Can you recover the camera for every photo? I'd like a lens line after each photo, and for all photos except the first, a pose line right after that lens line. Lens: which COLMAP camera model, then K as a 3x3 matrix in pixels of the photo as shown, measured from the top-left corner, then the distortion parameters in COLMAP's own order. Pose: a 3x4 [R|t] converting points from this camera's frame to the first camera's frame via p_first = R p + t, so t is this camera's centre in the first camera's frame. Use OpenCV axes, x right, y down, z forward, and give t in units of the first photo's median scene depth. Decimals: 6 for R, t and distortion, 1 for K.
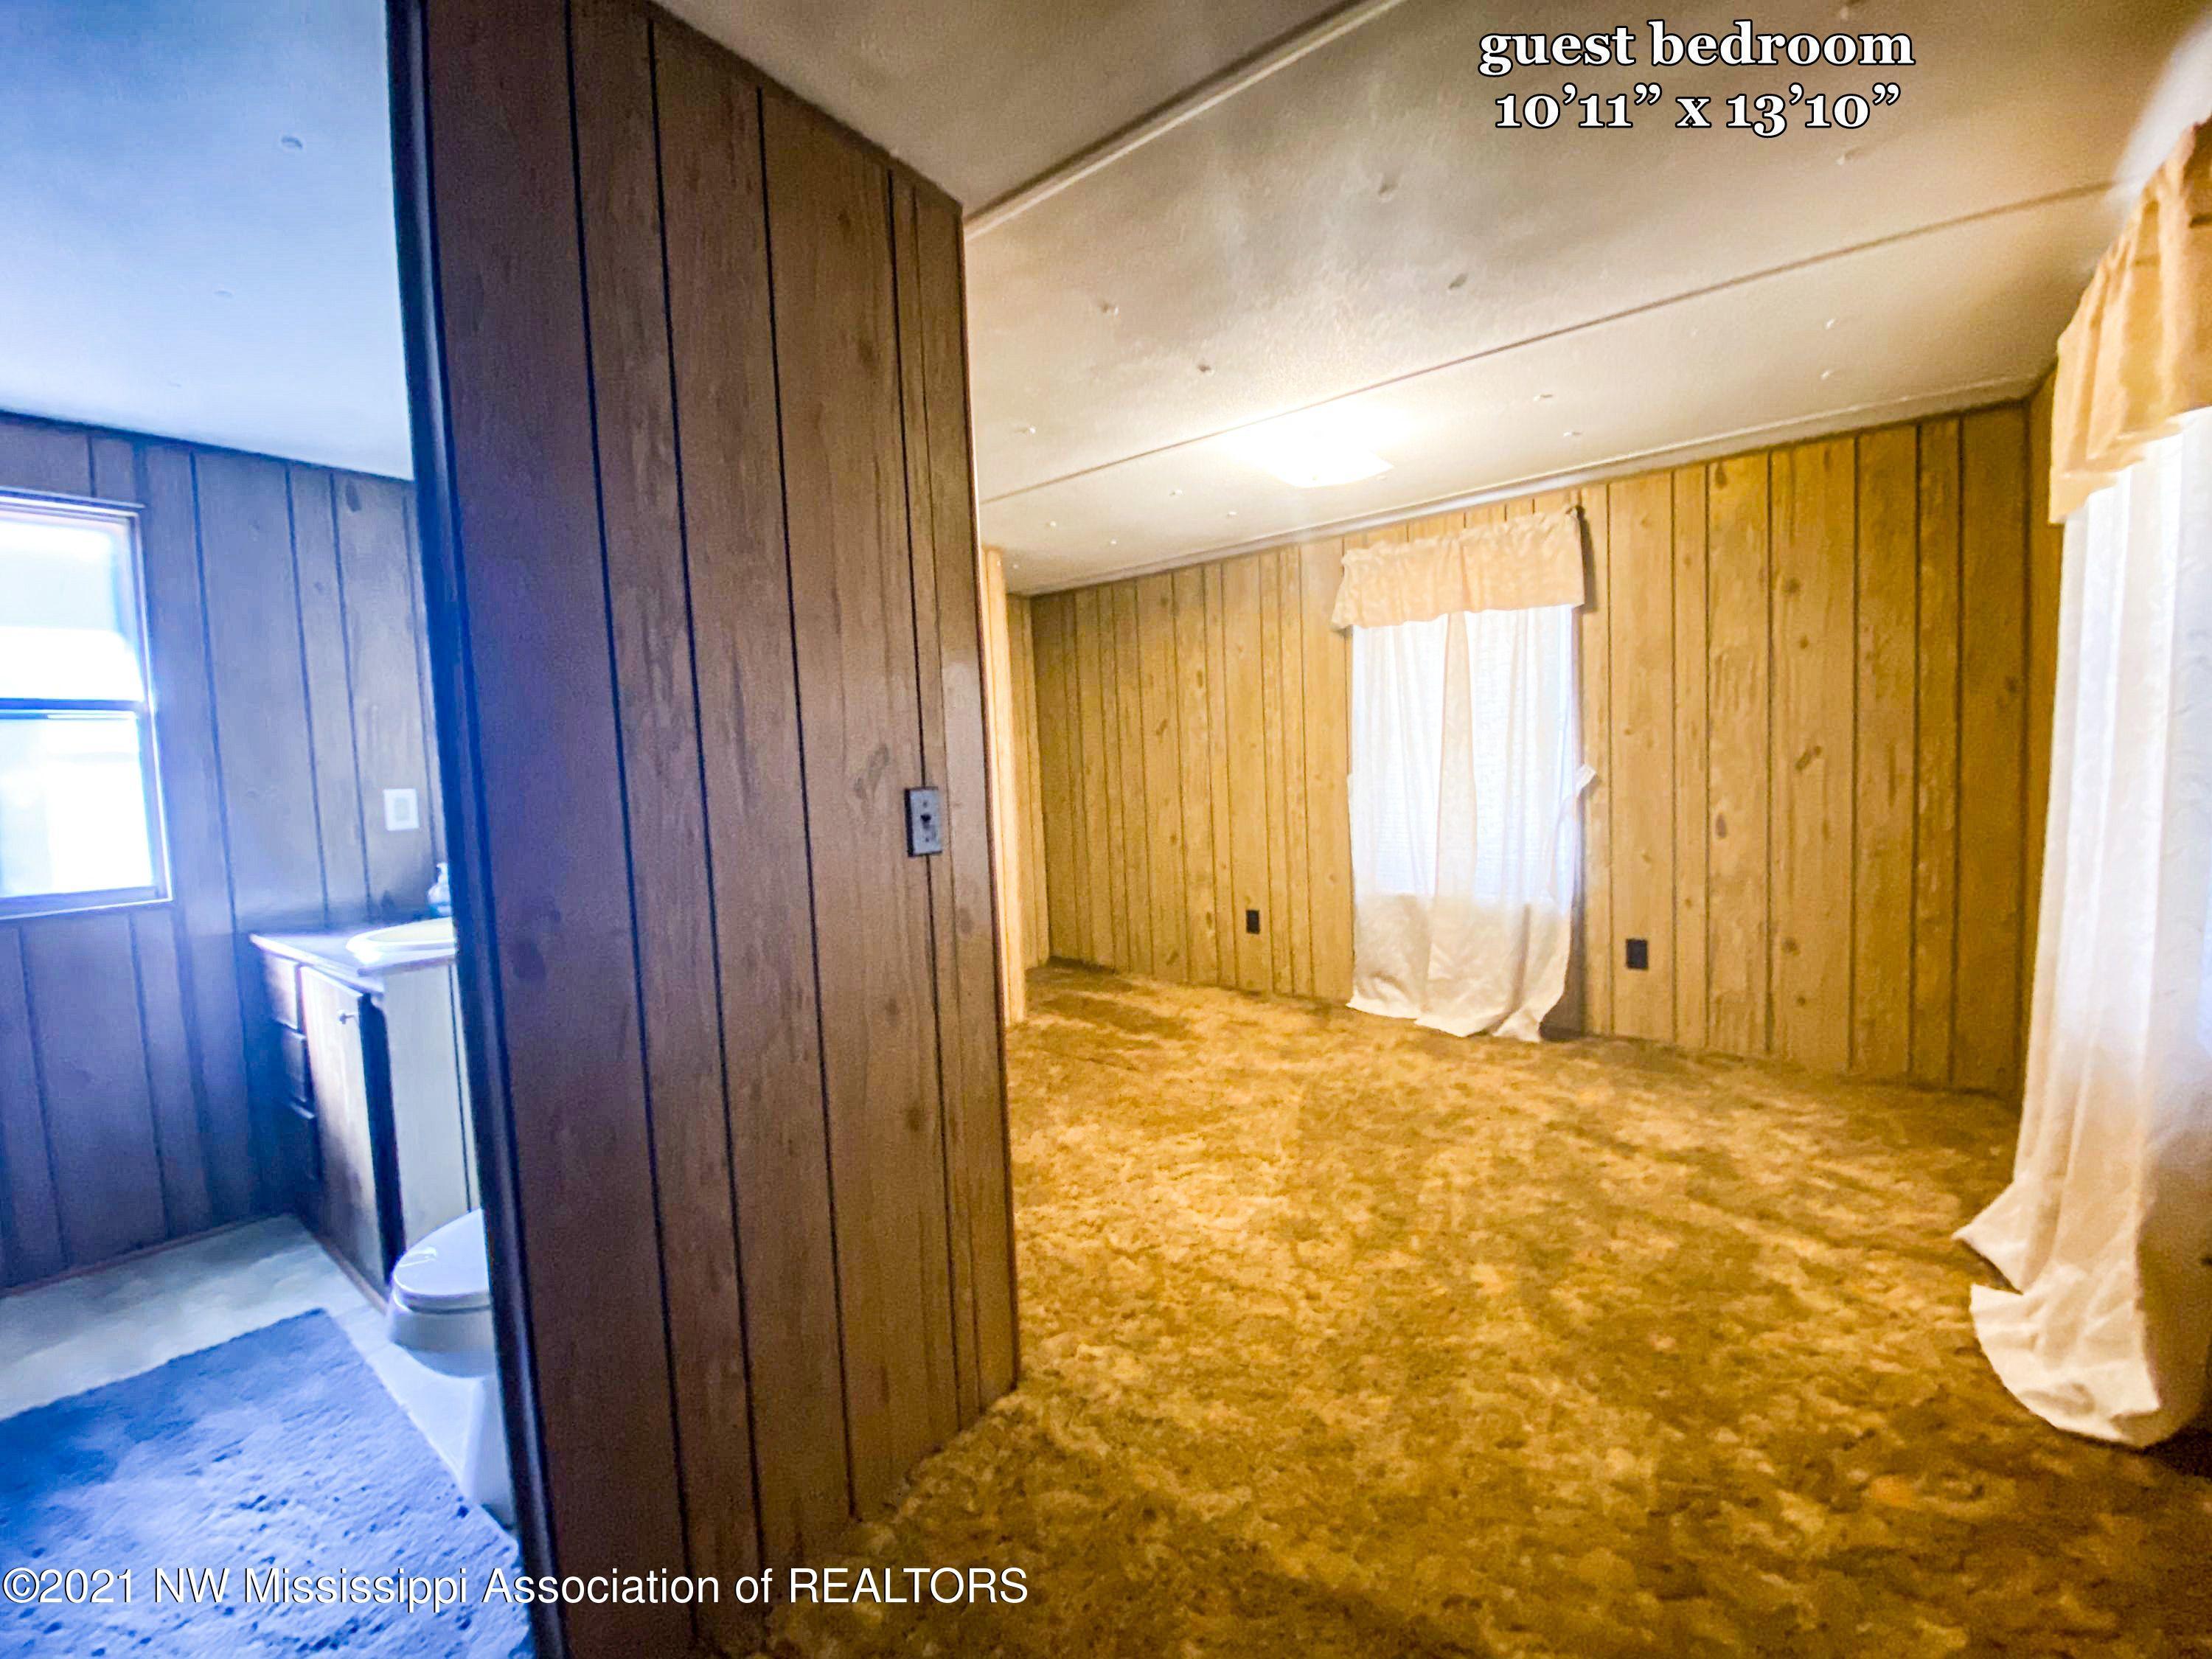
lens RADIAL K [[902.3, 0, 1106.4], [0, 902.3, 830.1], [0, 0, 1]] dist [0.018555, -0.014903]
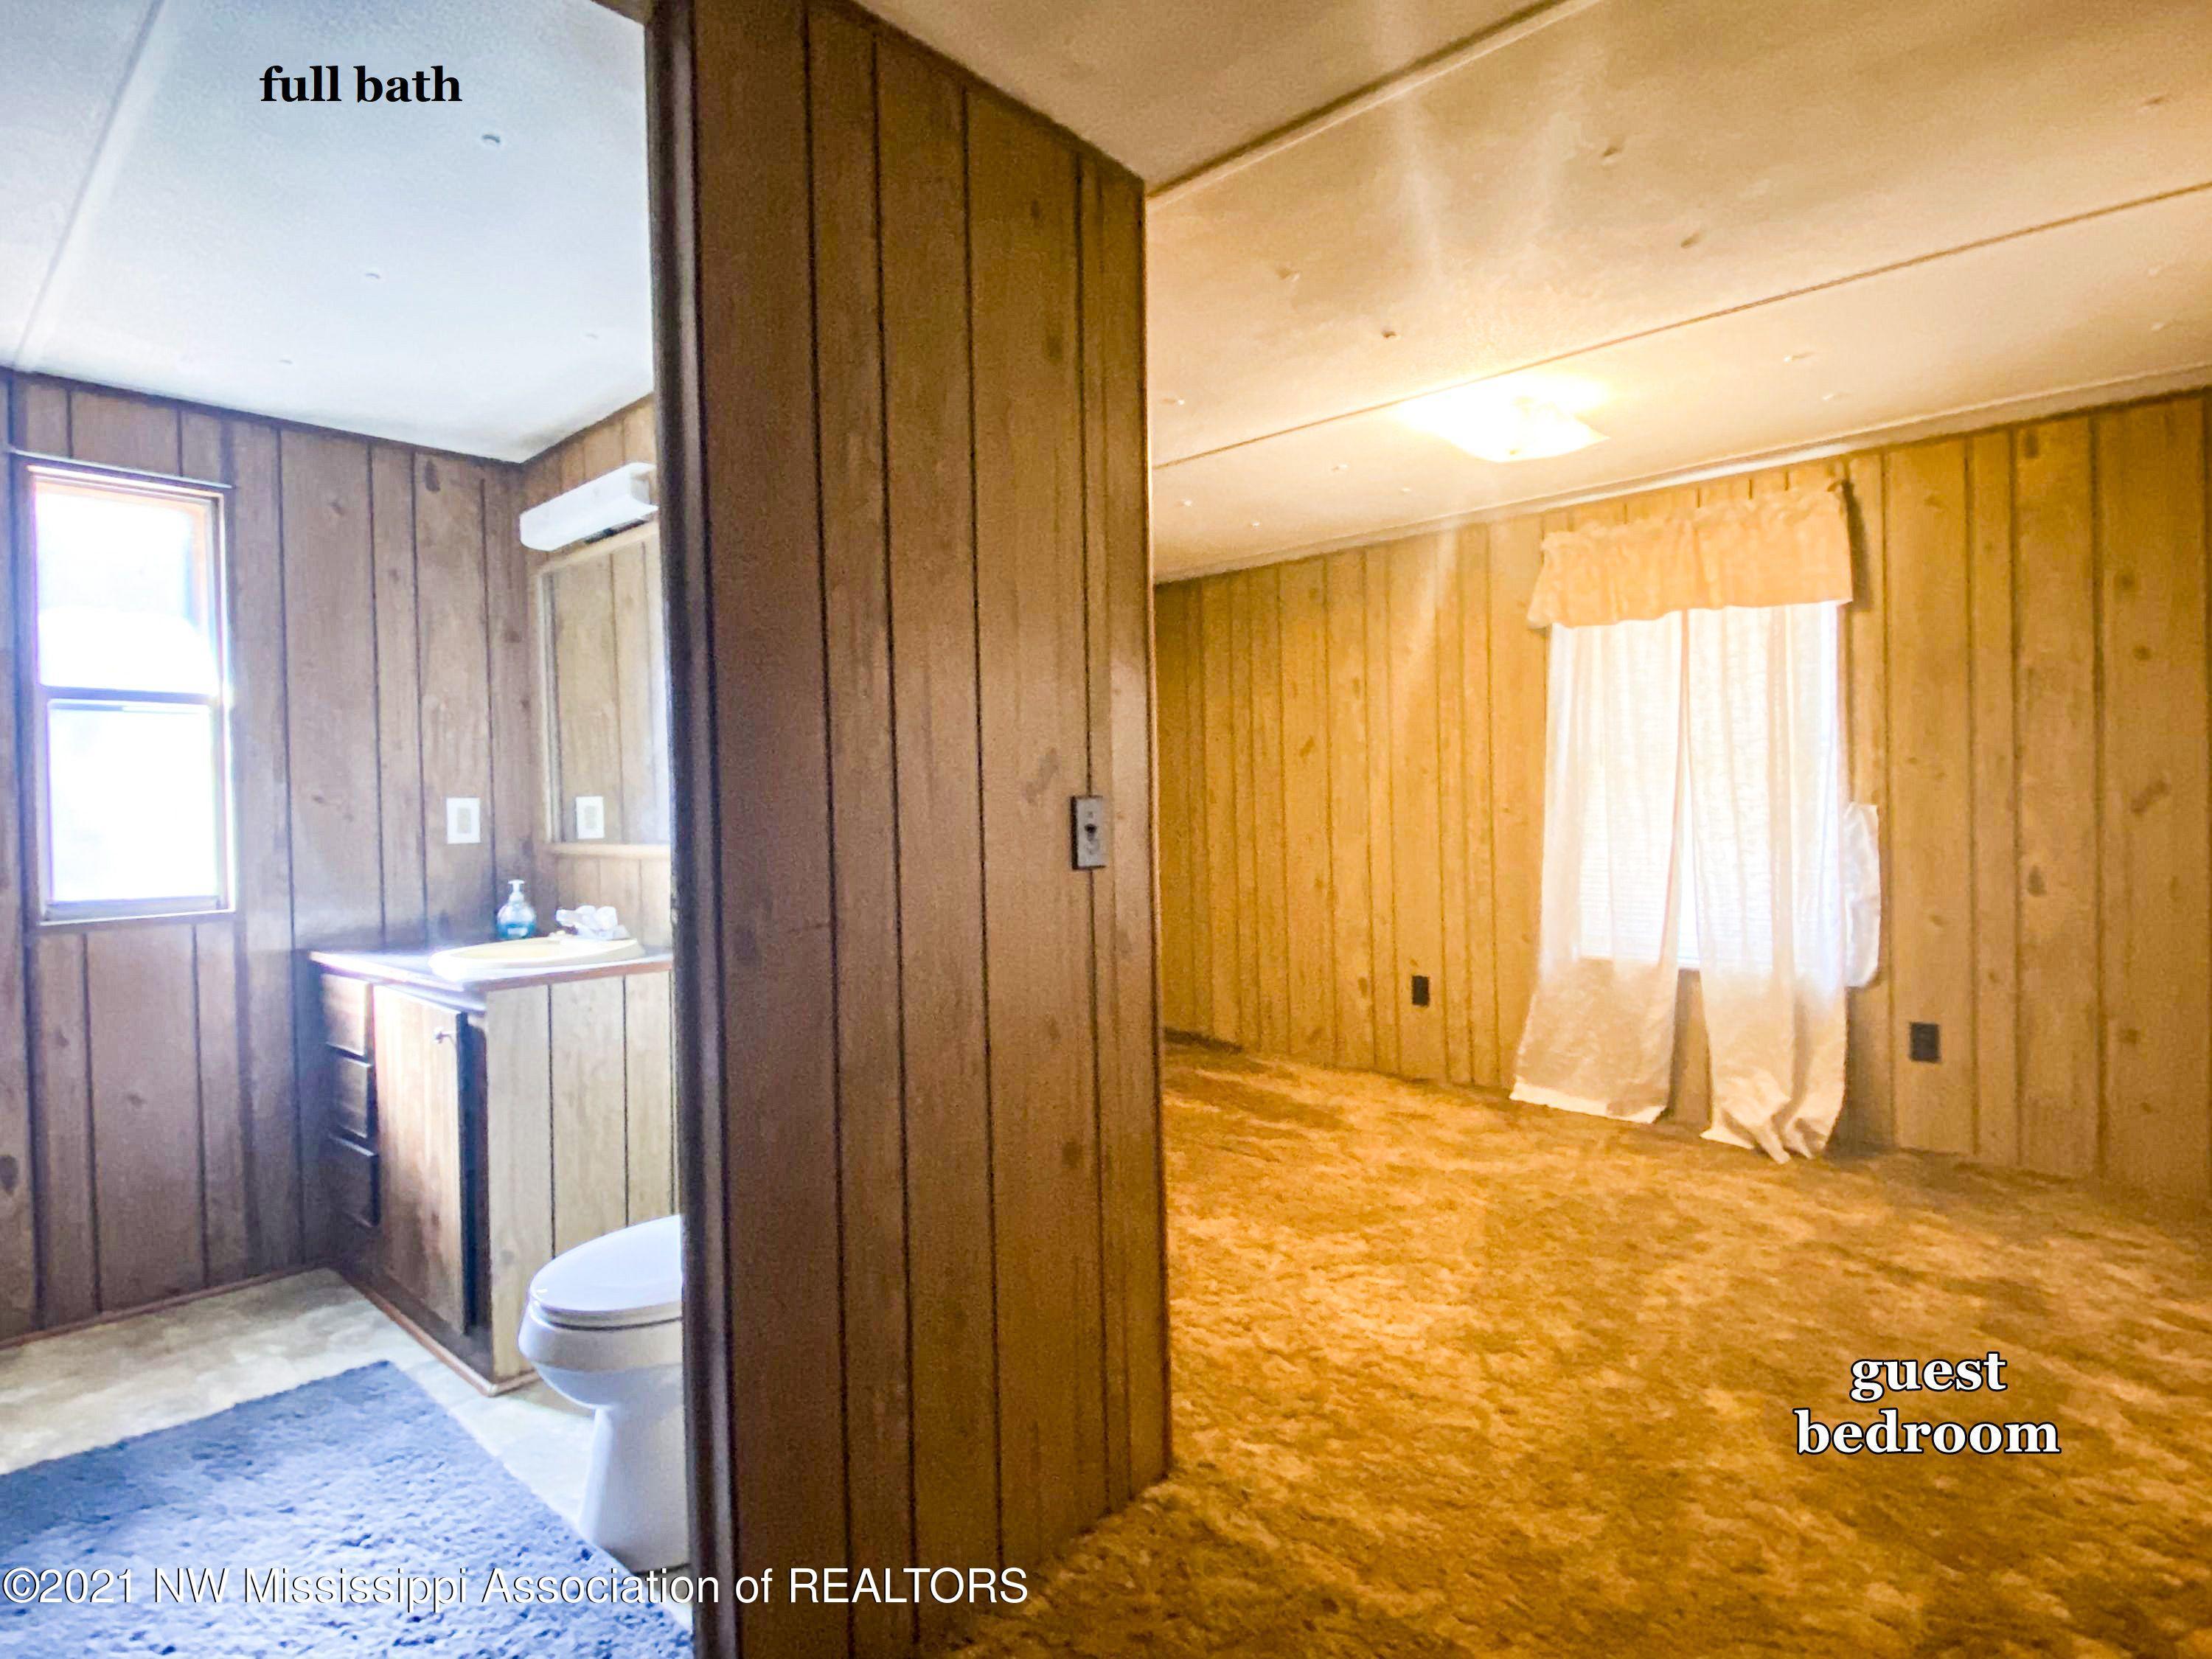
lens RADIAL K [[1171.1, 0, 1111.1], [0, 1171.1, 828.6], [0, 0, 1]] dist [0.022118, -0.017599]
pose [[0.996033, 0.023182, -0.085912, -0.047261], [-0.027169, 0.998593, -0.045530, 0.024852], [0.084735, 0.047683, 0.995262, -0.120880]]
